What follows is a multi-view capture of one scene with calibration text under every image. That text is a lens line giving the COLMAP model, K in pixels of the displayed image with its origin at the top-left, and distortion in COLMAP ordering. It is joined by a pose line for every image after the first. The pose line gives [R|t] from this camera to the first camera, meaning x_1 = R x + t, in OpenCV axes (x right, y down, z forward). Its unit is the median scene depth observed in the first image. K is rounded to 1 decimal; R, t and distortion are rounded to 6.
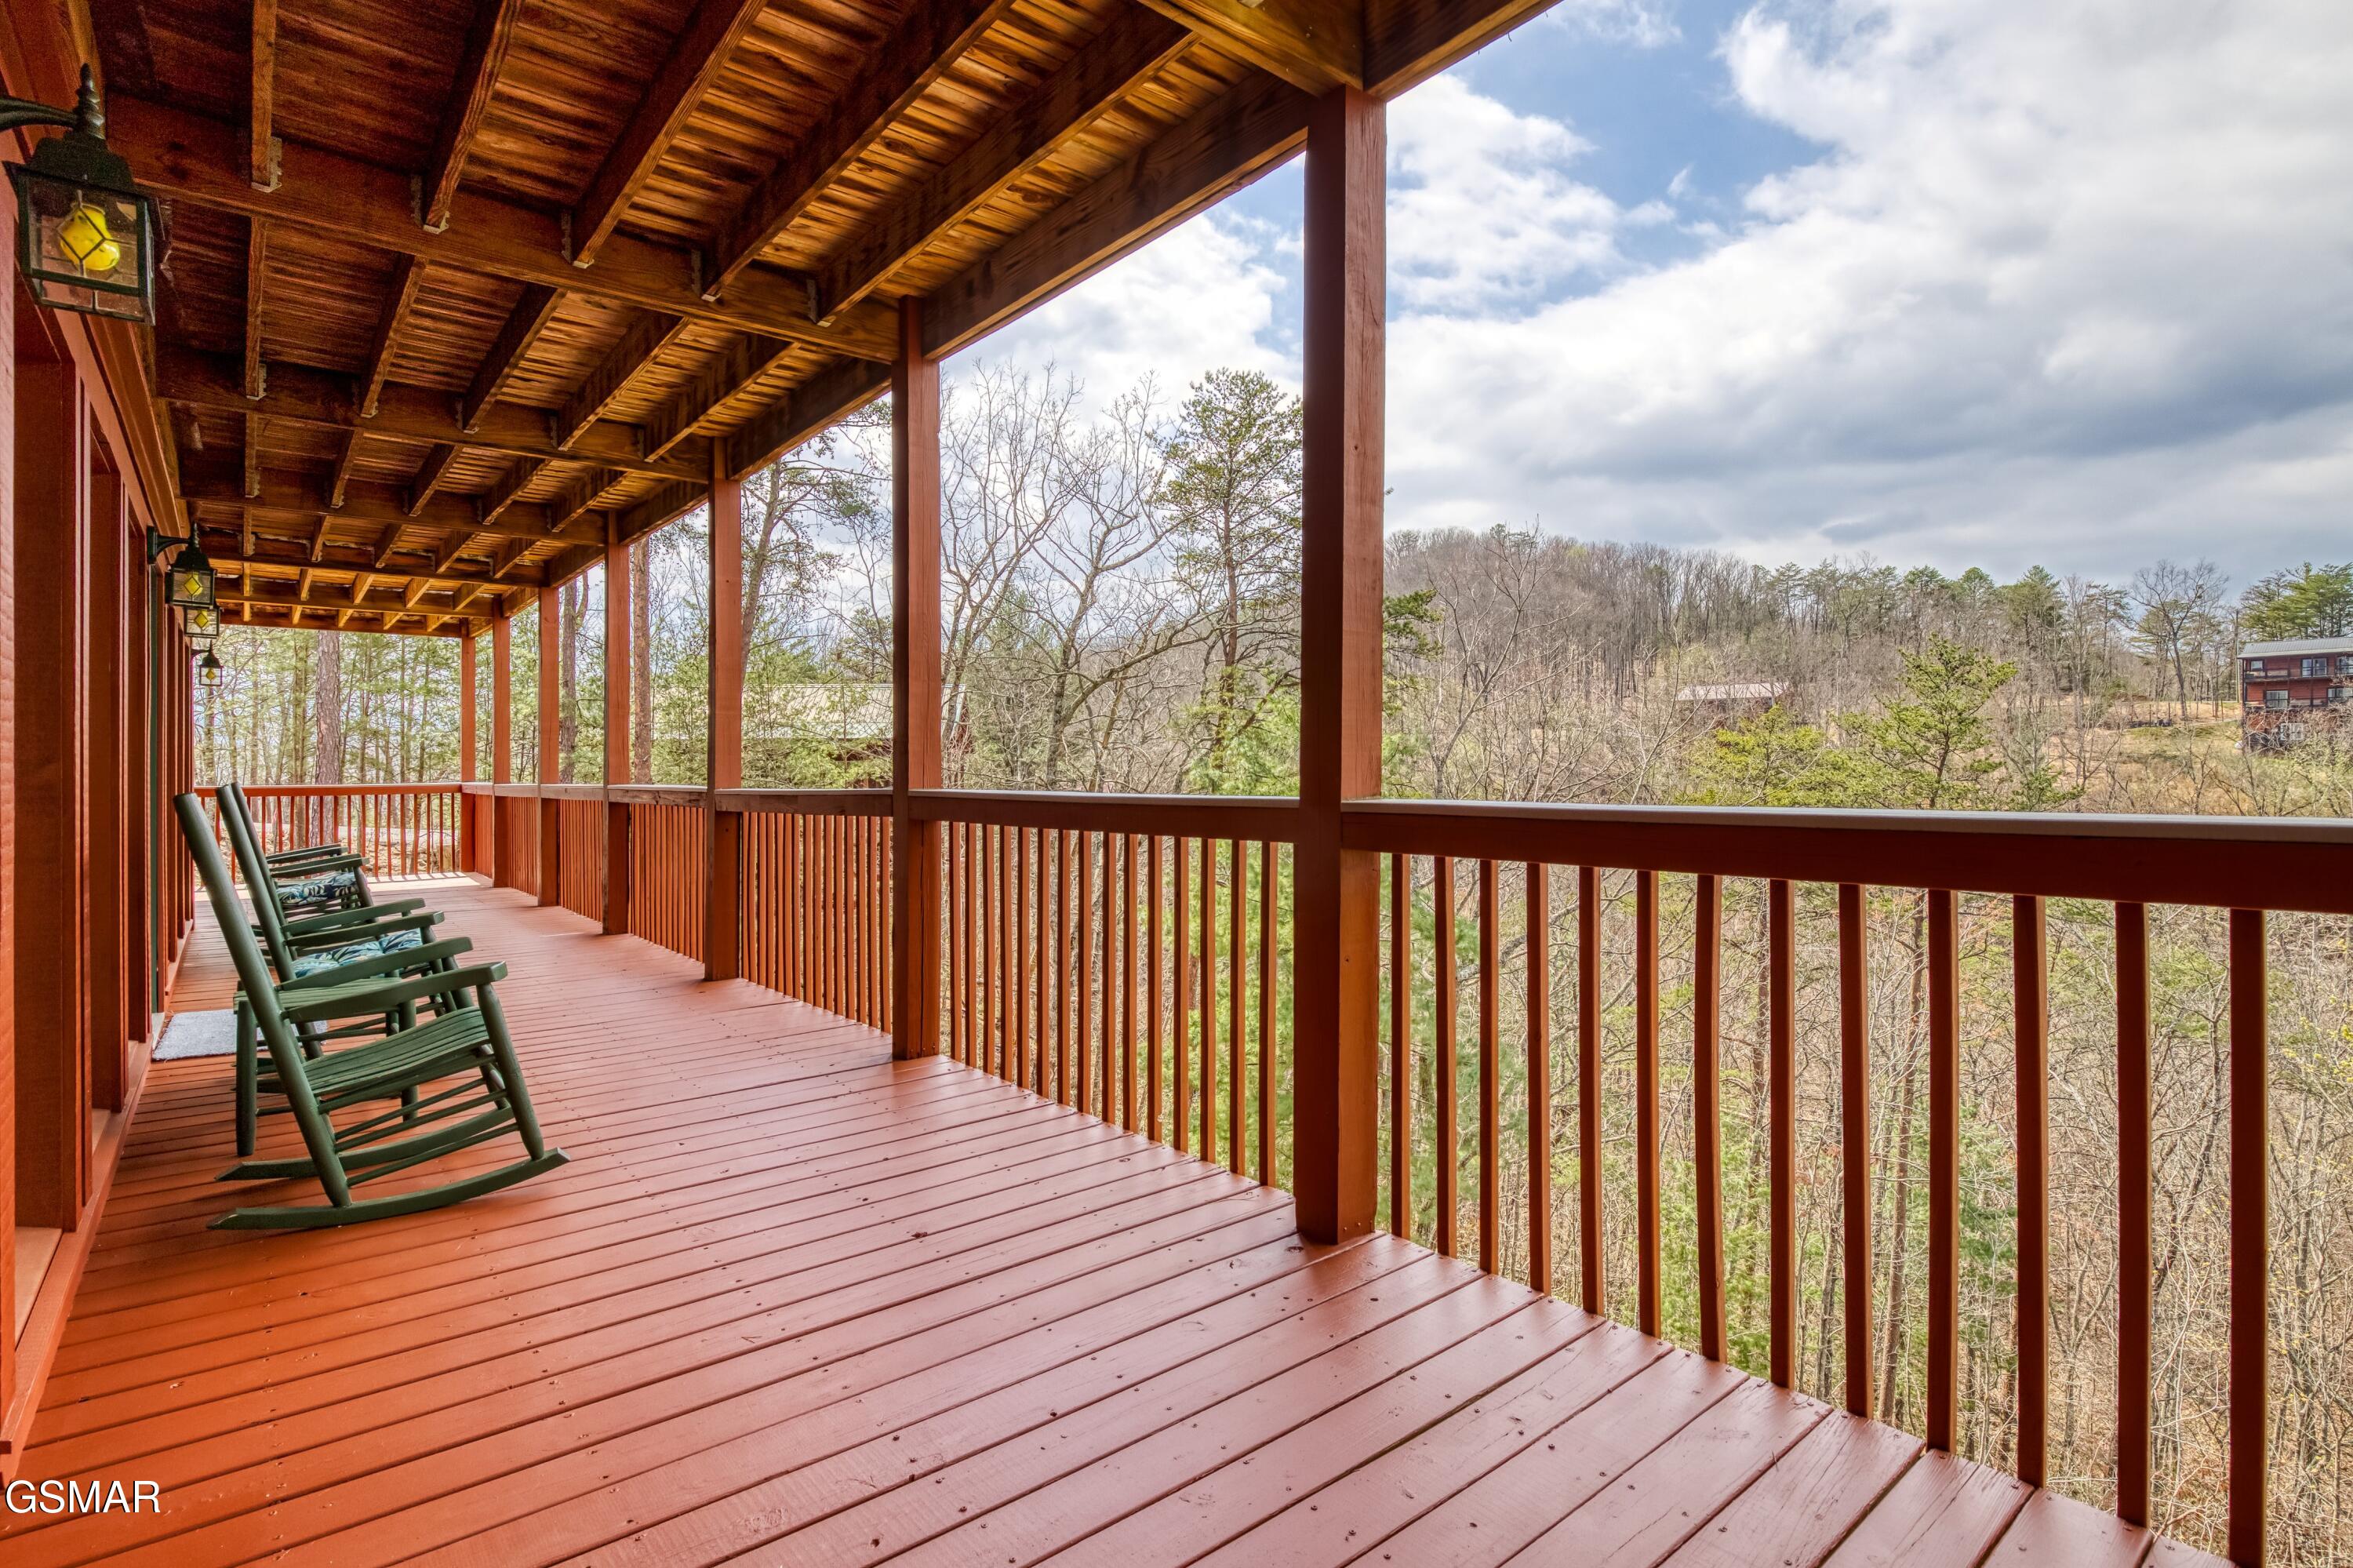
lens RADIAL K [[1137.5, 0, 1189.5], [0, 1137.5, 777.8], [0, 0, 1]] dist [-0.011533, 0.002428]
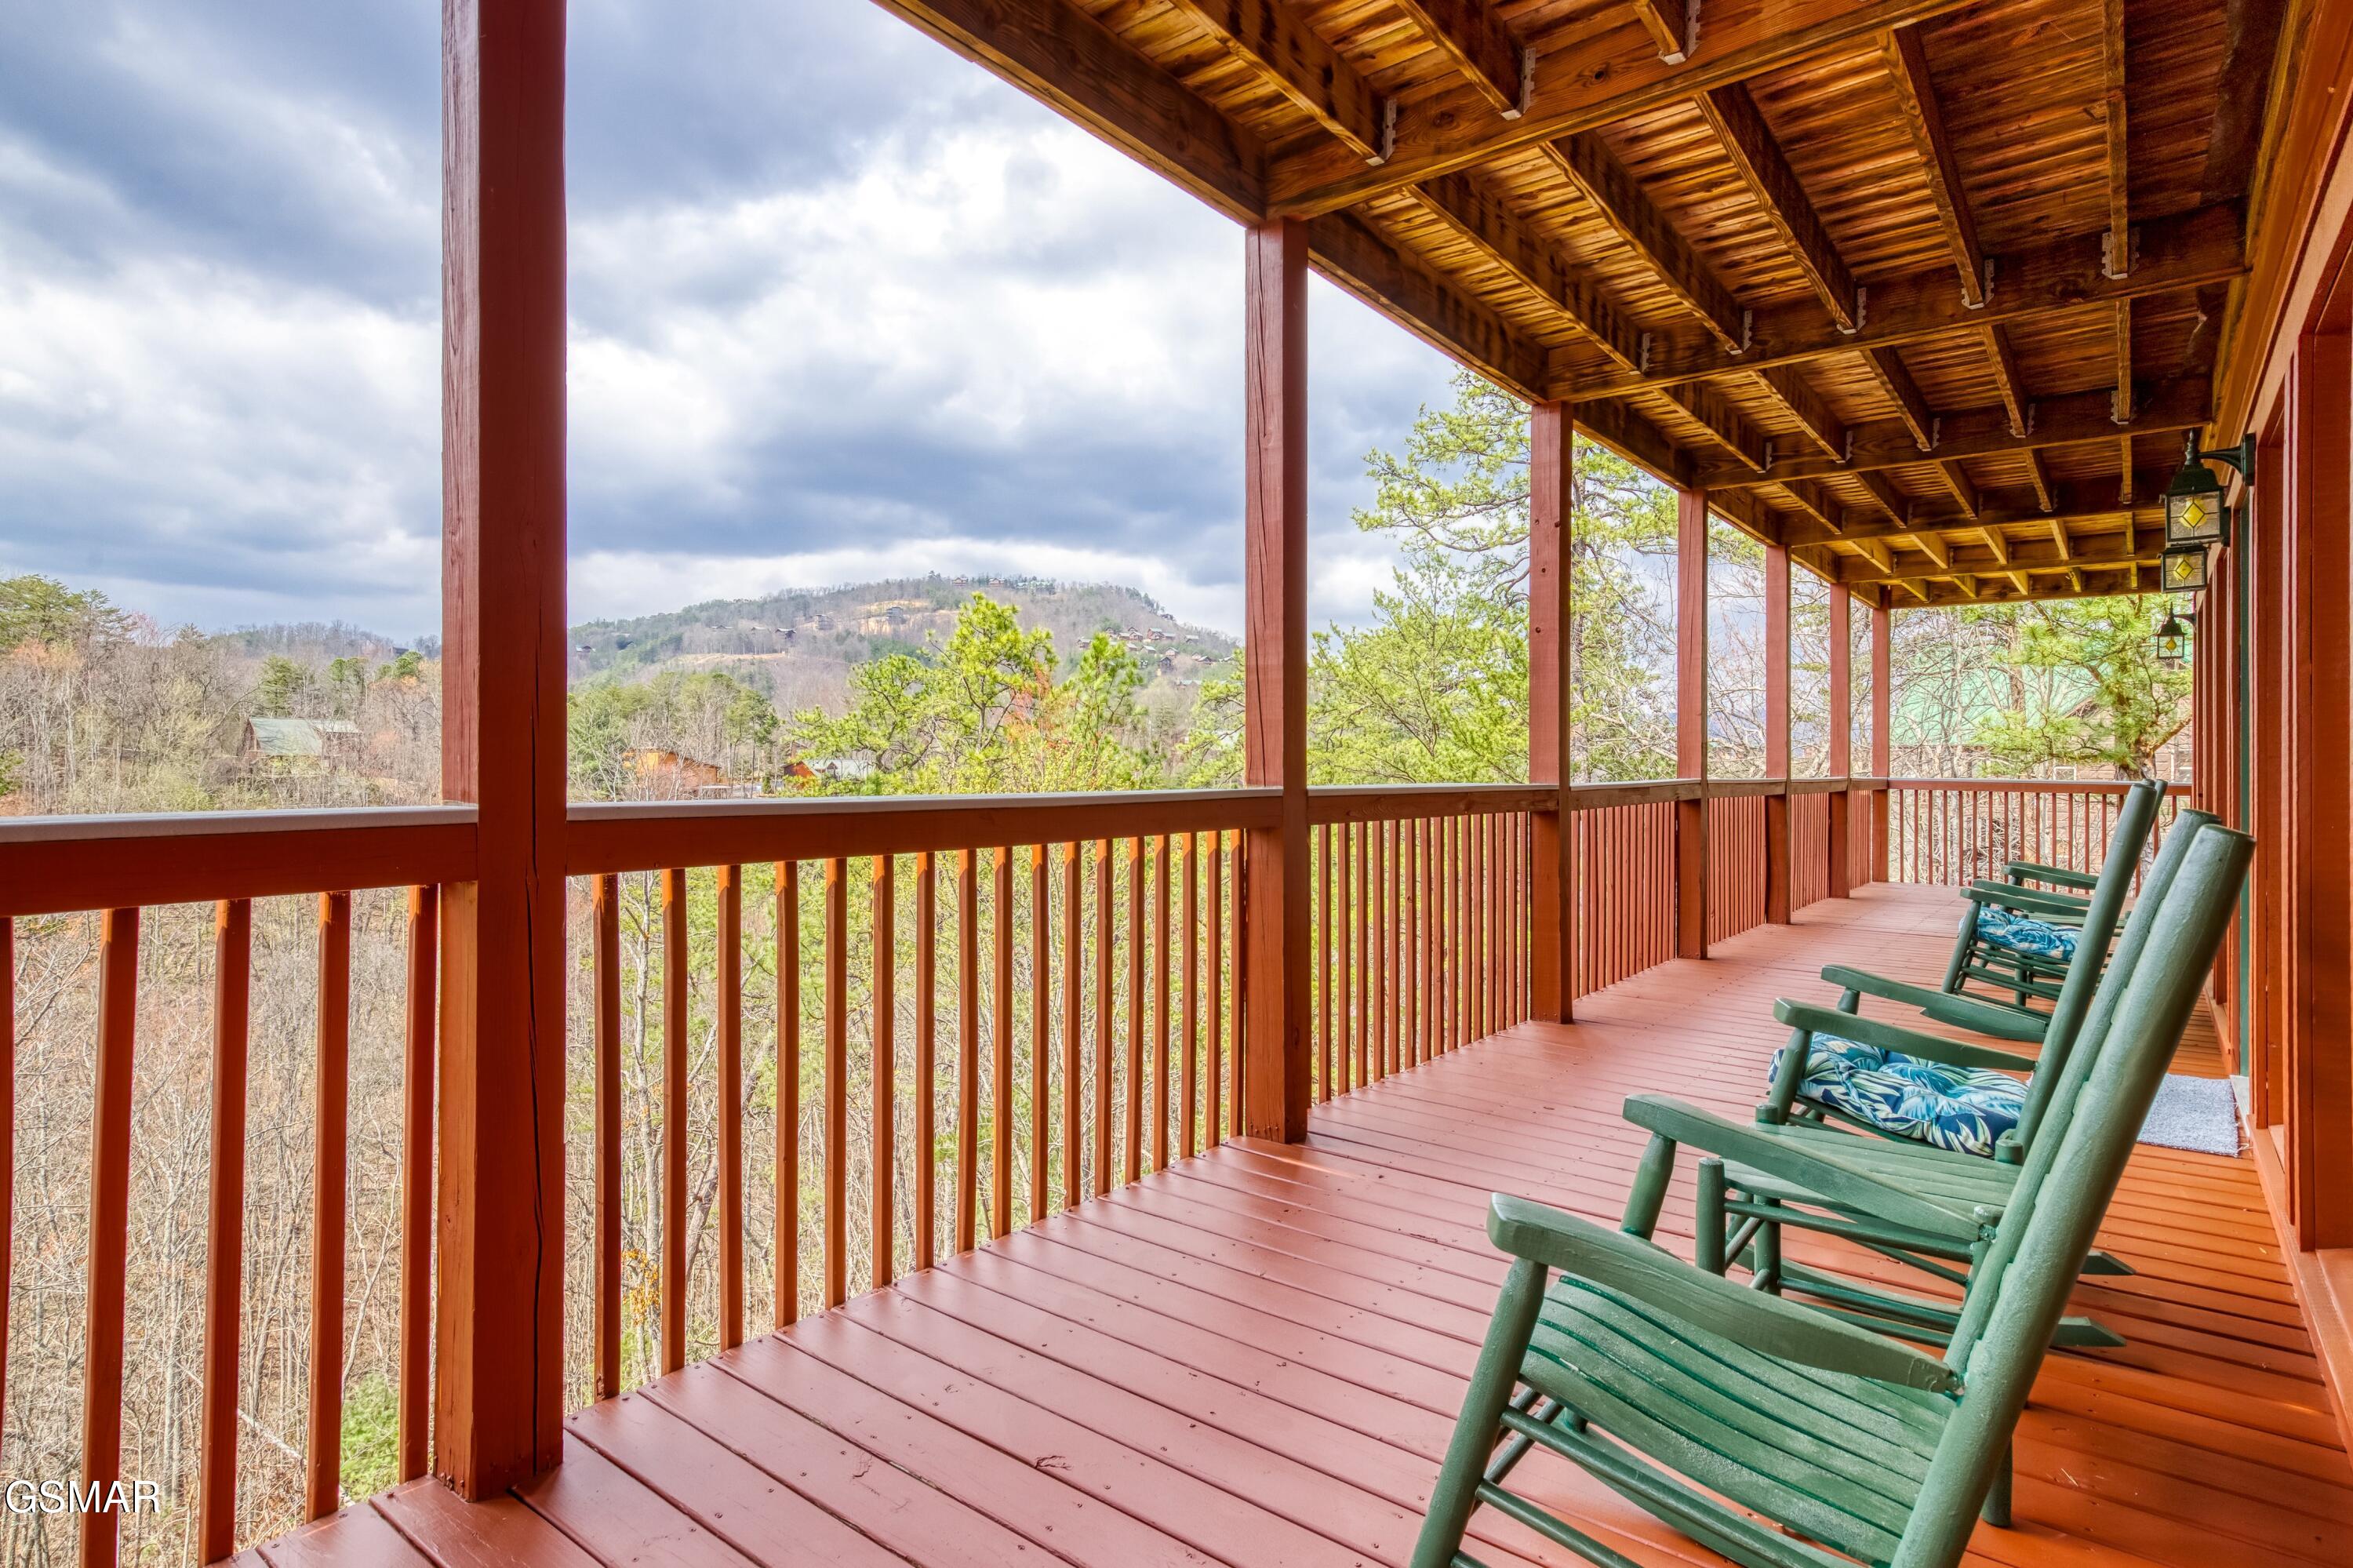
lens RADIAL K [[1231.2, 0, 1185.6], [0, 1231.2, 771.2], [0, 0, 1]] dist [0.001755, 0.000087]
pose [[-0.214661, -0.004857, 0.976677, -0.824409], [0.000964, 0.999986, 0.005185, -0.005450], [-0.976688, 0.002055, -0.214653, 0.982821]]
